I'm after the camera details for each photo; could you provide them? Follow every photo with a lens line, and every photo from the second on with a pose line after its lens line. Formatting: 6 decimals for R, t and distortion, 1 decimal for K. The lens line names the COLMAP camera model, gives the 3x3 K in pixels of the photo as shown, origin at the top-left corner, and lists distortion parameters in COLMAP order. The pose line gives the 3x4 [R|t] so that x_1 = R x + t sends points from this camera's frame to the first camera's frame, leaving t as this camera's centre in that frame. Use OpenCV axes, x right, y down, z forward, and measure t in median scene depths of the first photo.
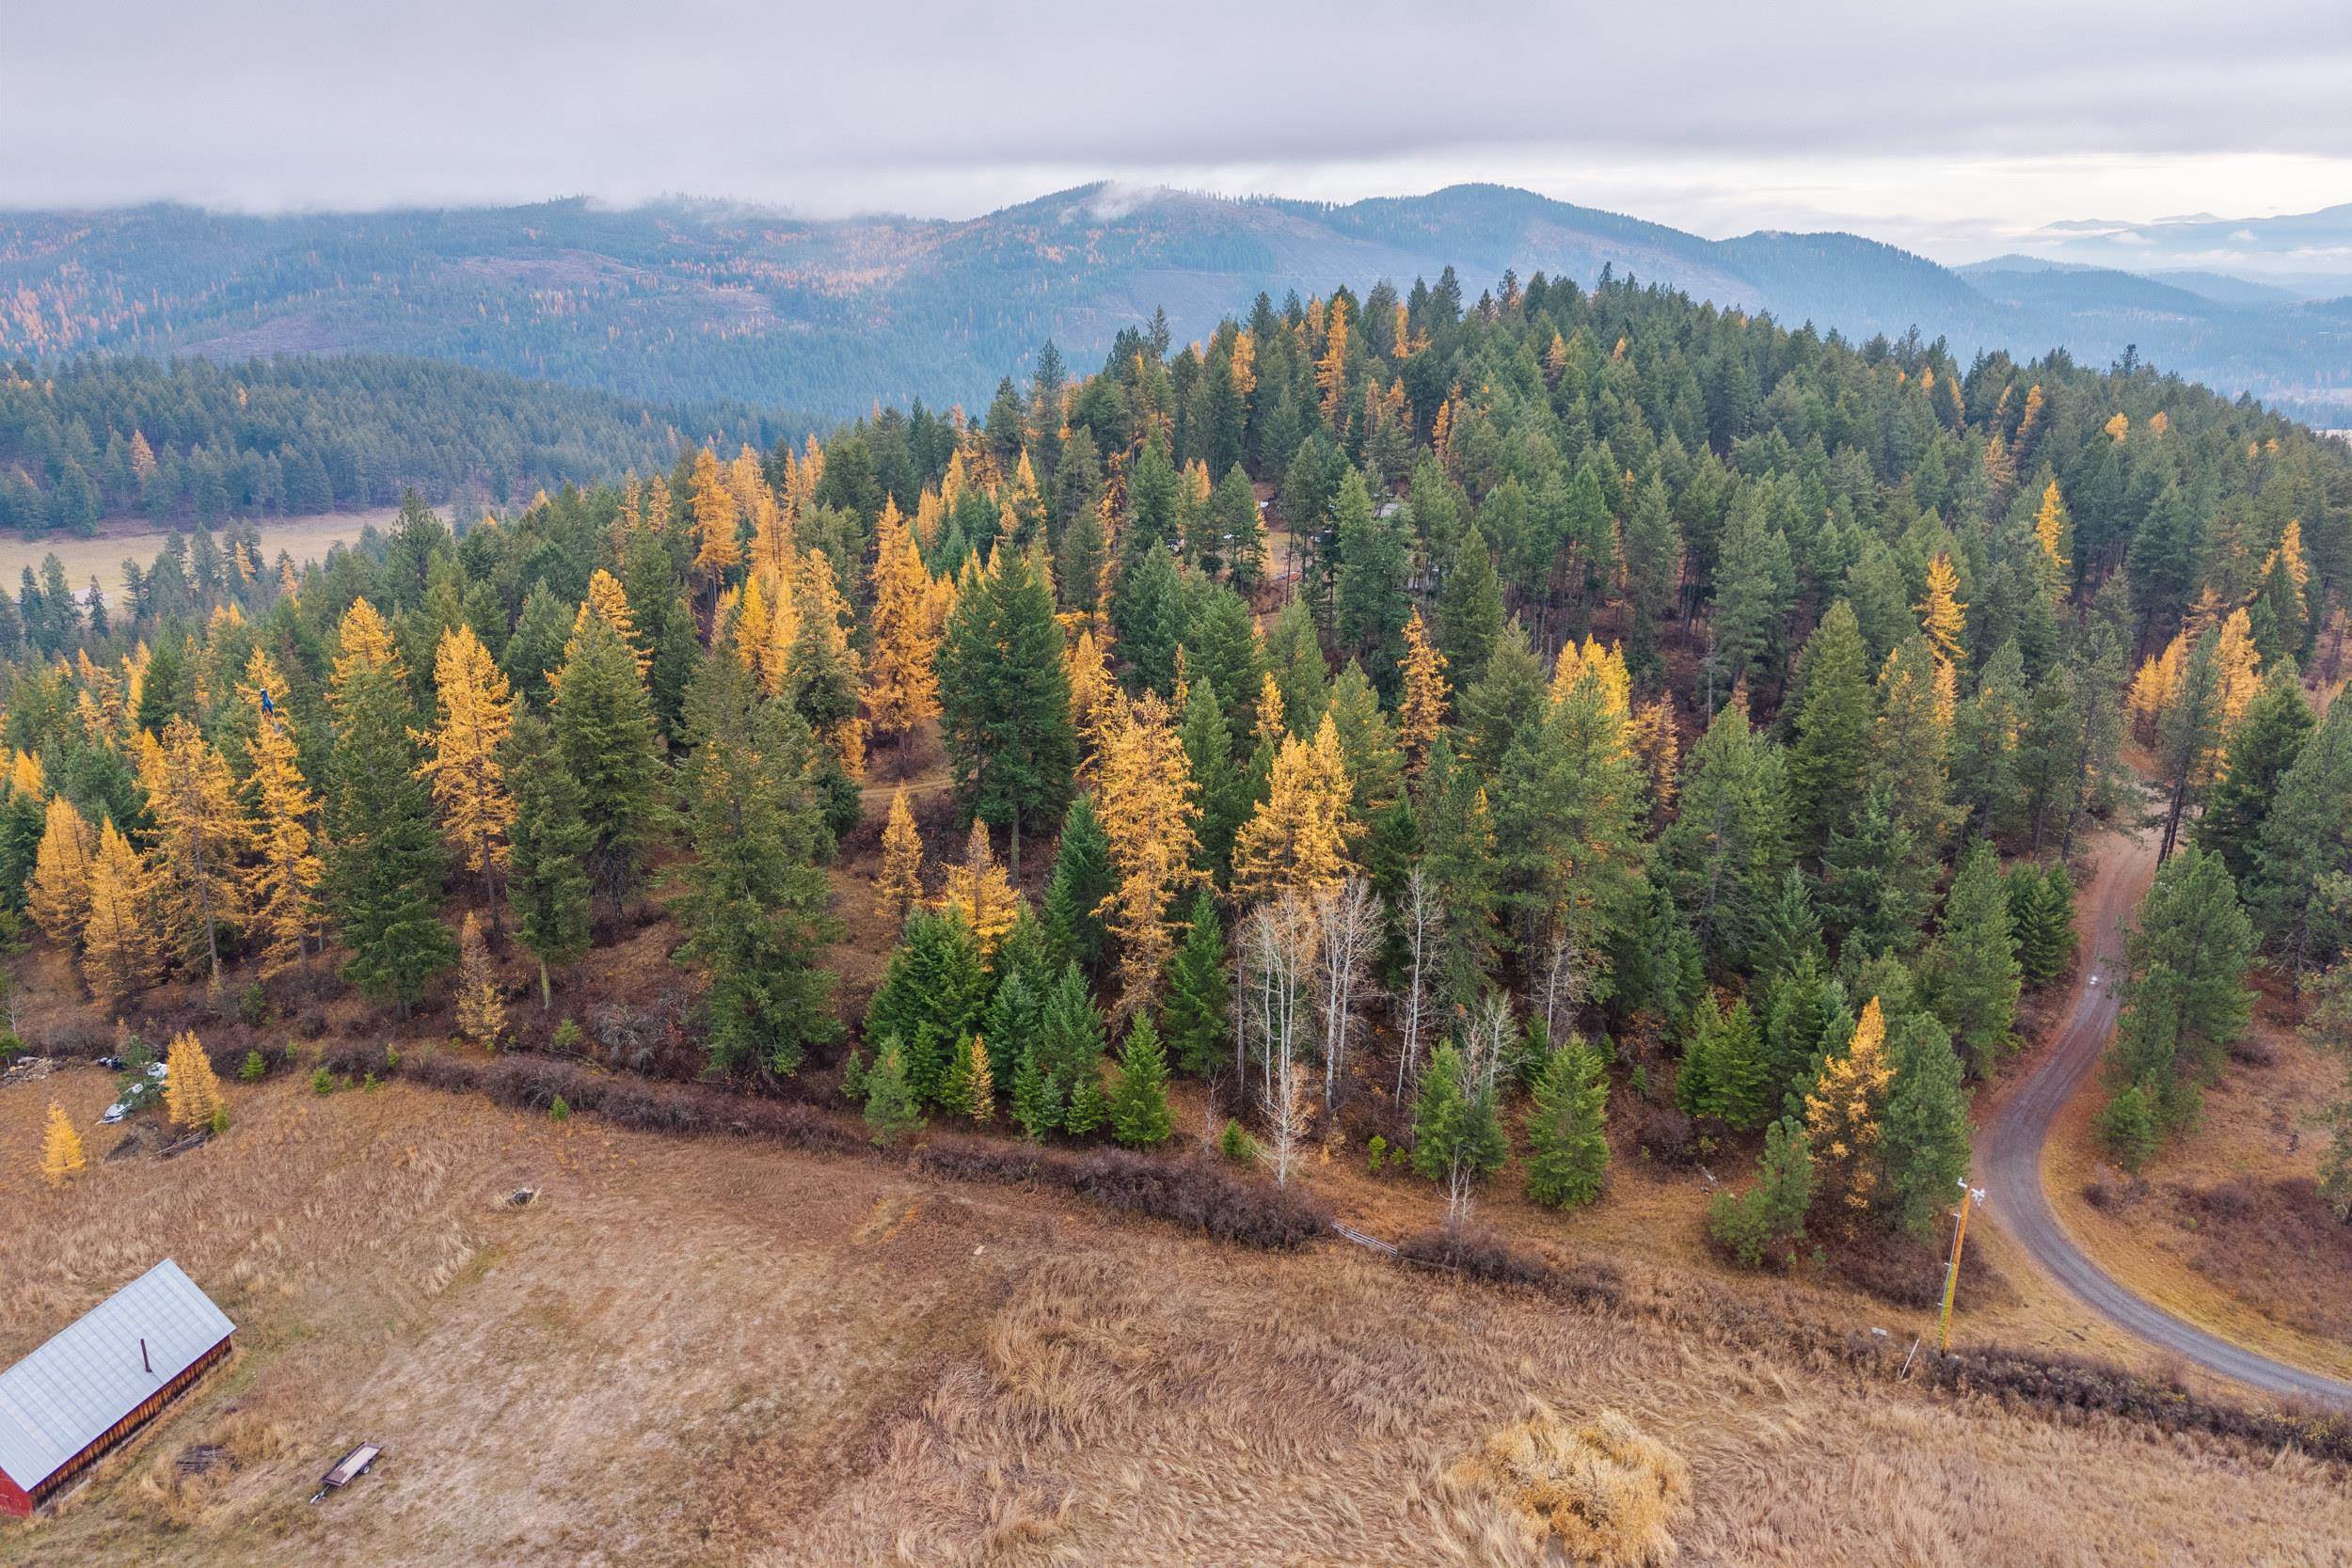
lens RADIAL K [[1589.3, 0, 1188.2], [0, 1589.3, 716.4], [0, 0, 1]] dist [0.017322, -0.008089]
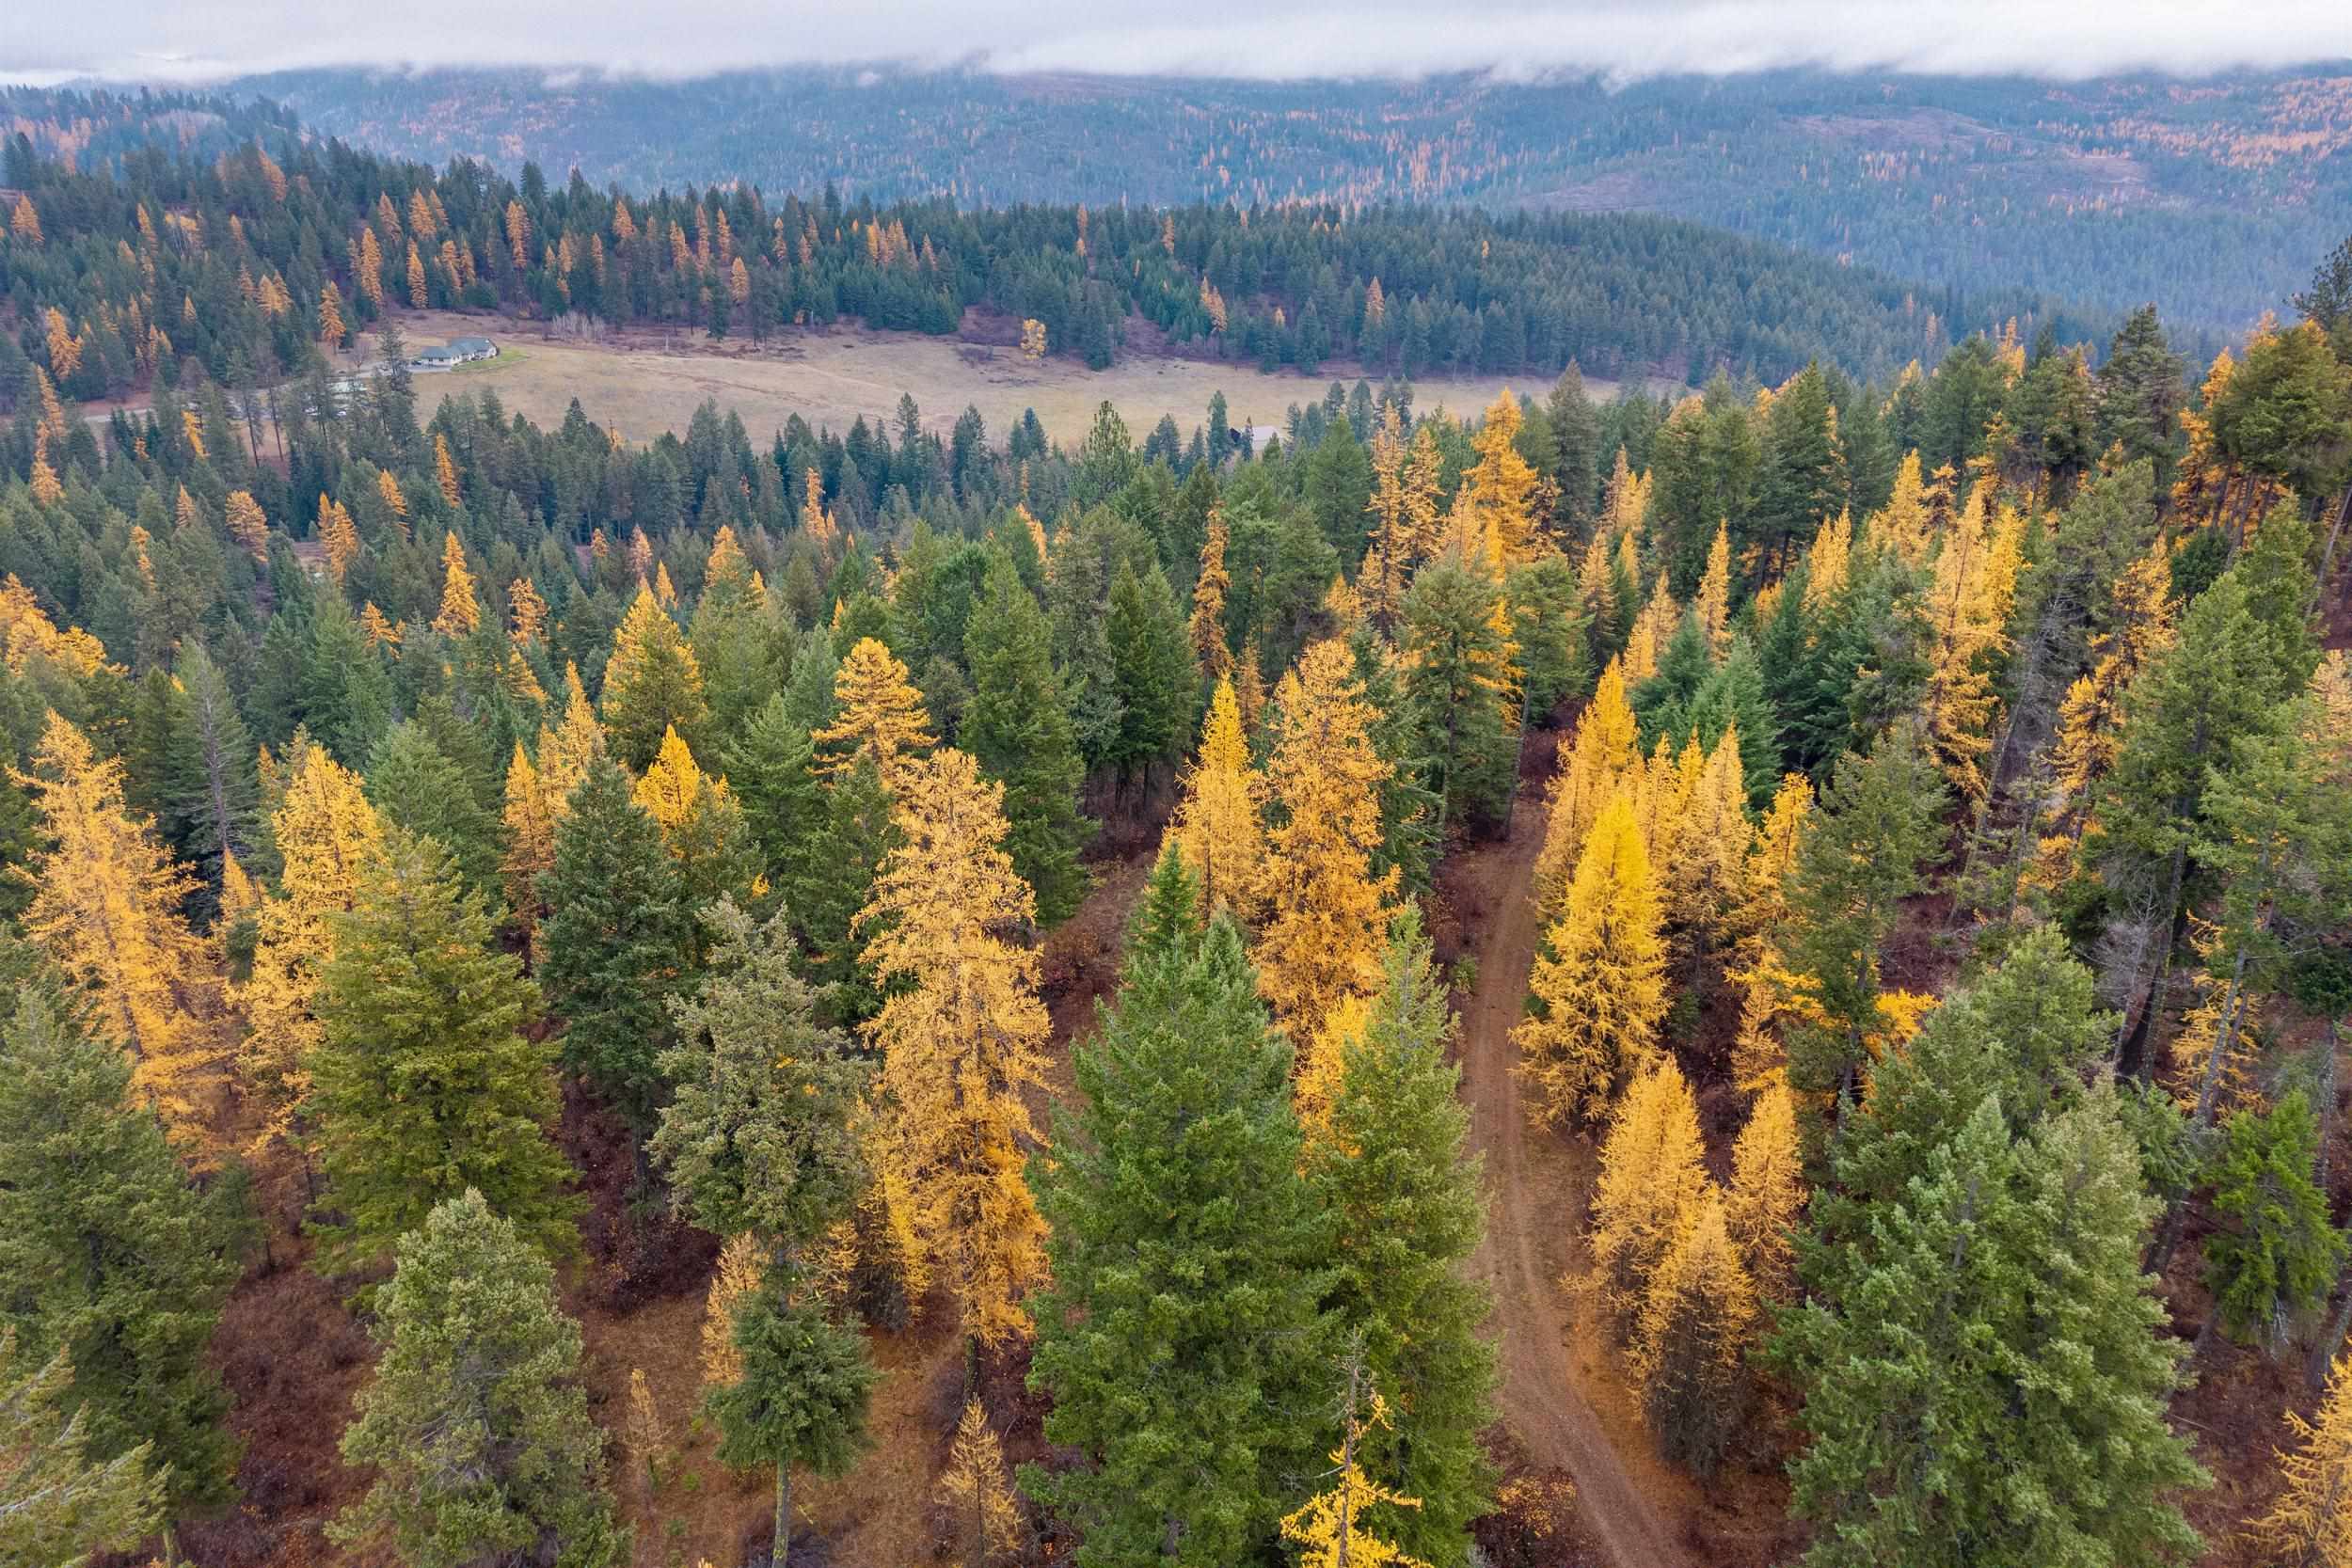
lens RADIAL K [[1589.3, 0, 1194.4], [0, 1589.3, 709.1], [0, 0, 1]] dist [0.017322, -0.008089]
pose [[0.709316, 0.255206, -0.657070, 0.012123], [-0.206406, 0.966498, 0.152570, -0.032157], [0.673994, 0.027403, 0.738229, 0.128703]]
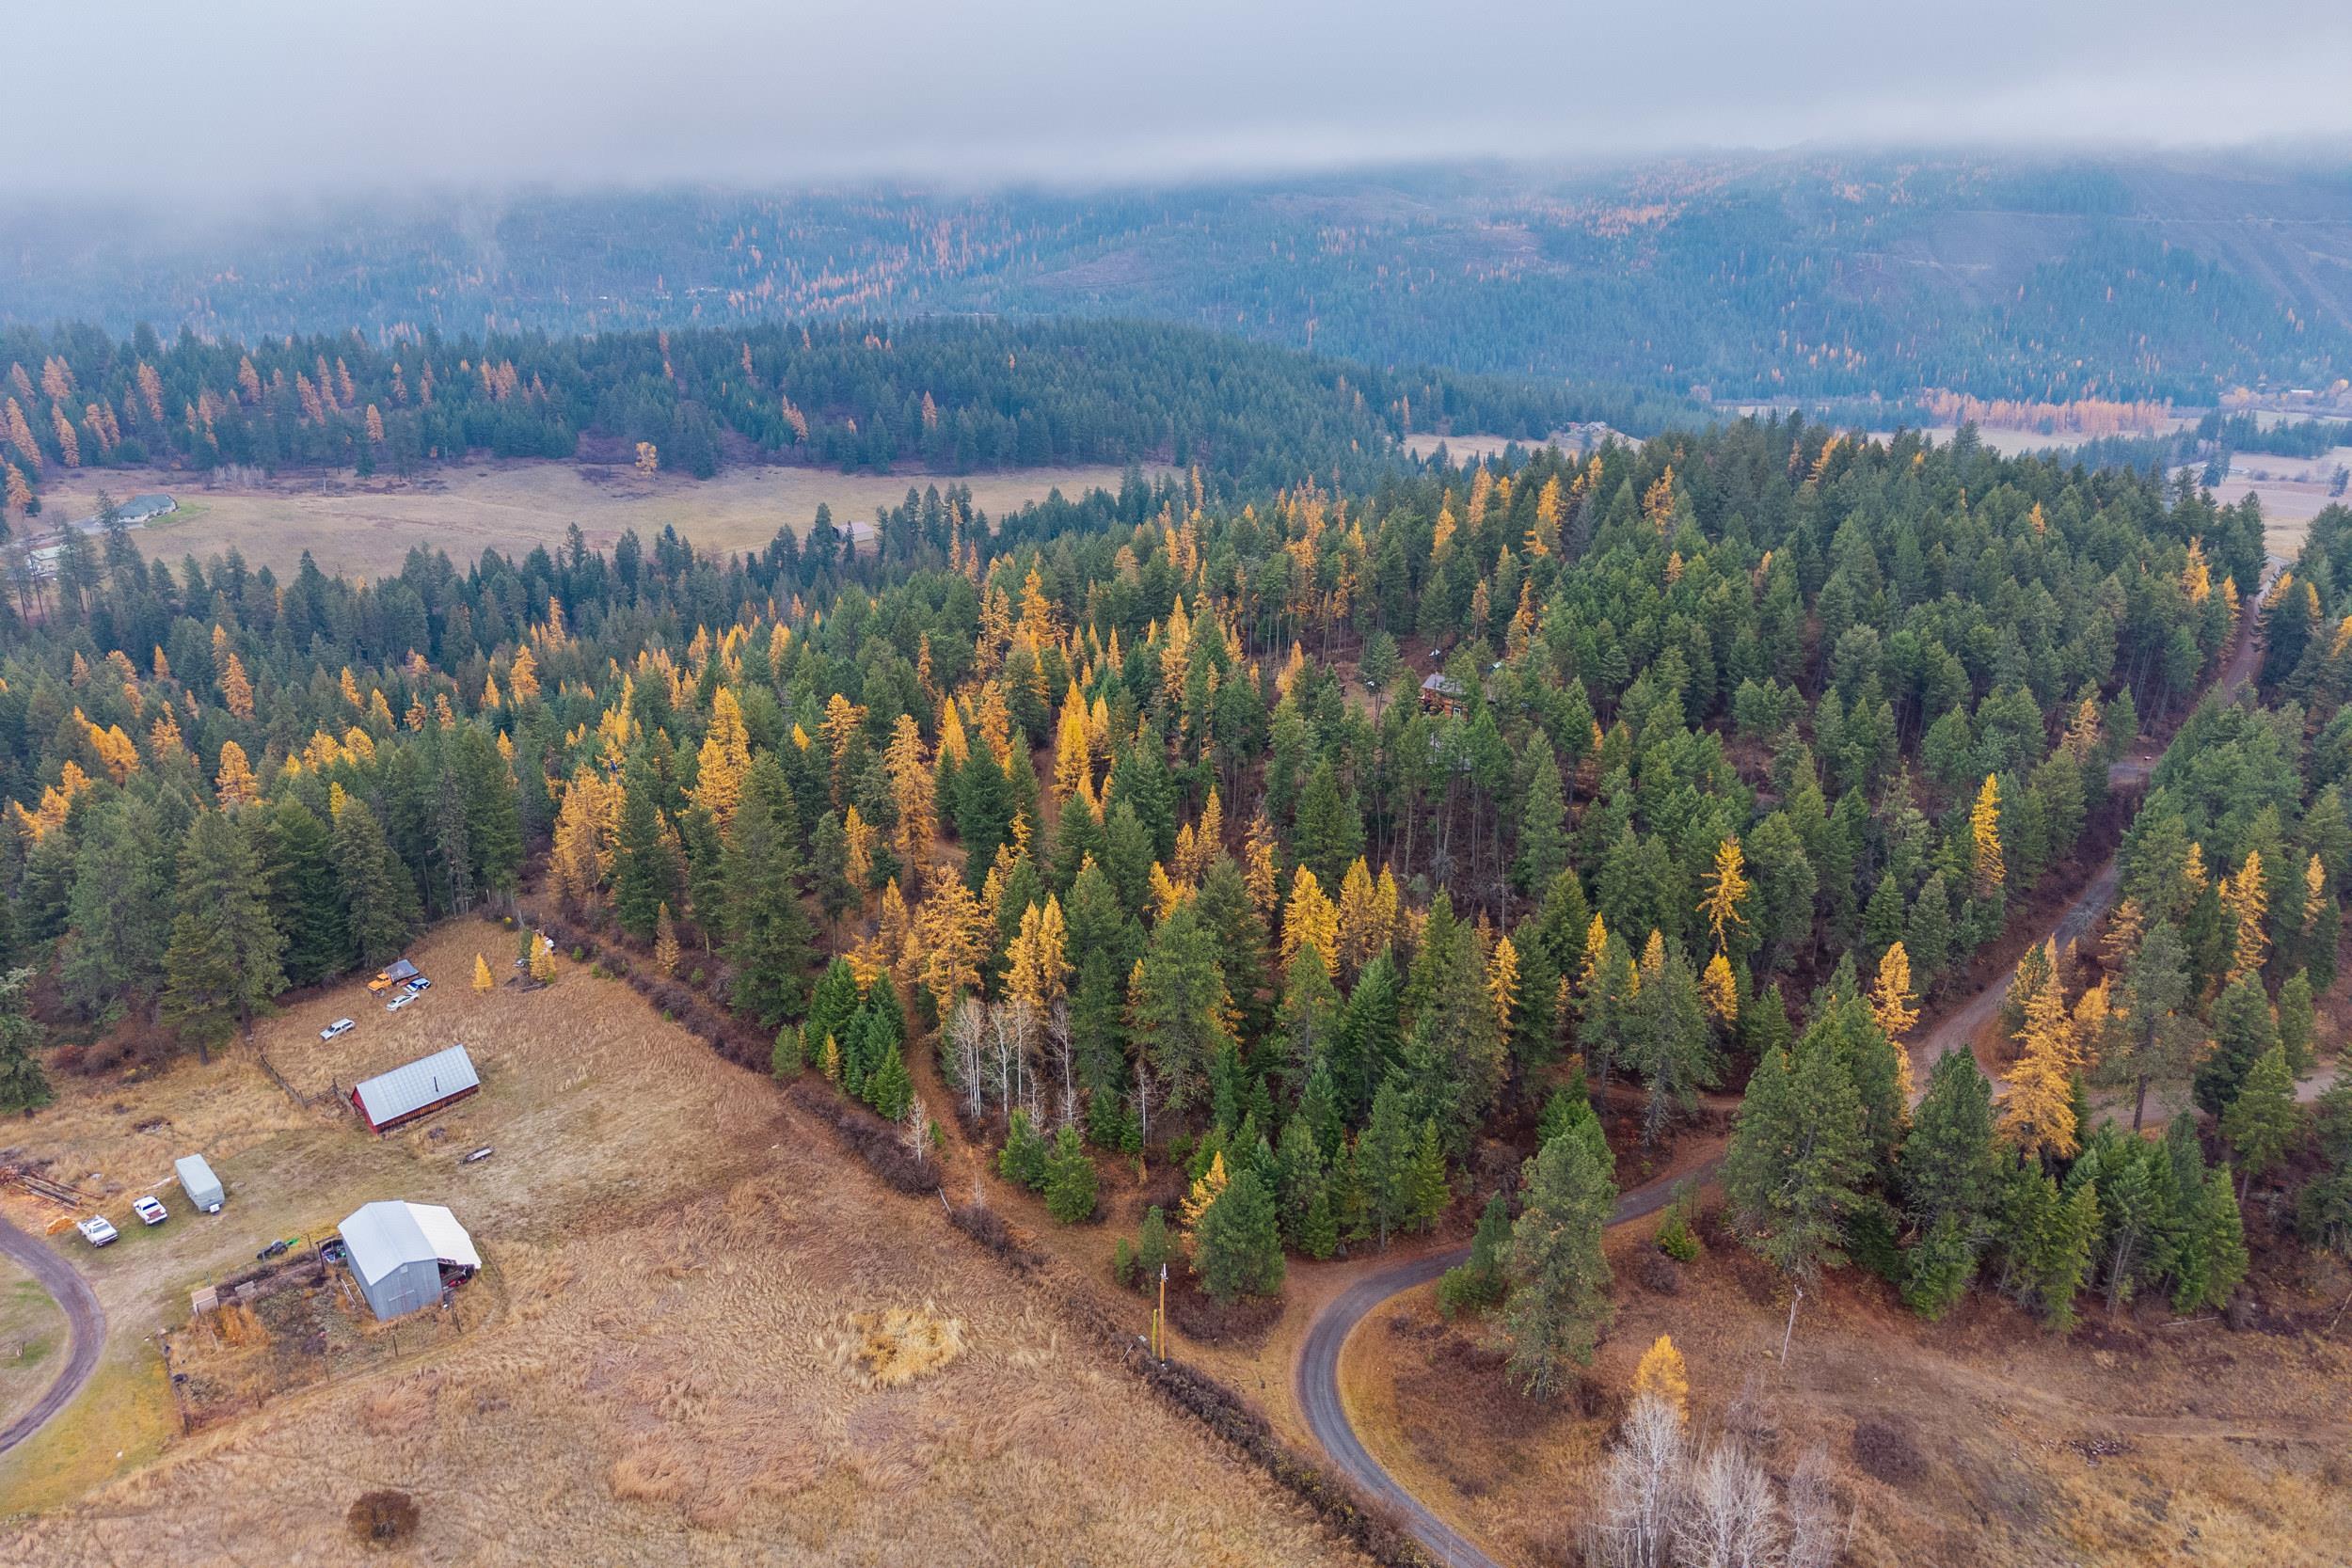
lens RADIAL K [[1589.3, 0, 1181.4], [0, 1589.3, 789.0], [0, 0, 1]] dist [0.017322, -0.008089]
pose [[0.875451, 0.180825, -0.448206, 0.129954], [-0.135126, 0.981965, 0.132233, -0.048613], [0.464033, -0.055199, 0.884096, -0.052183]]
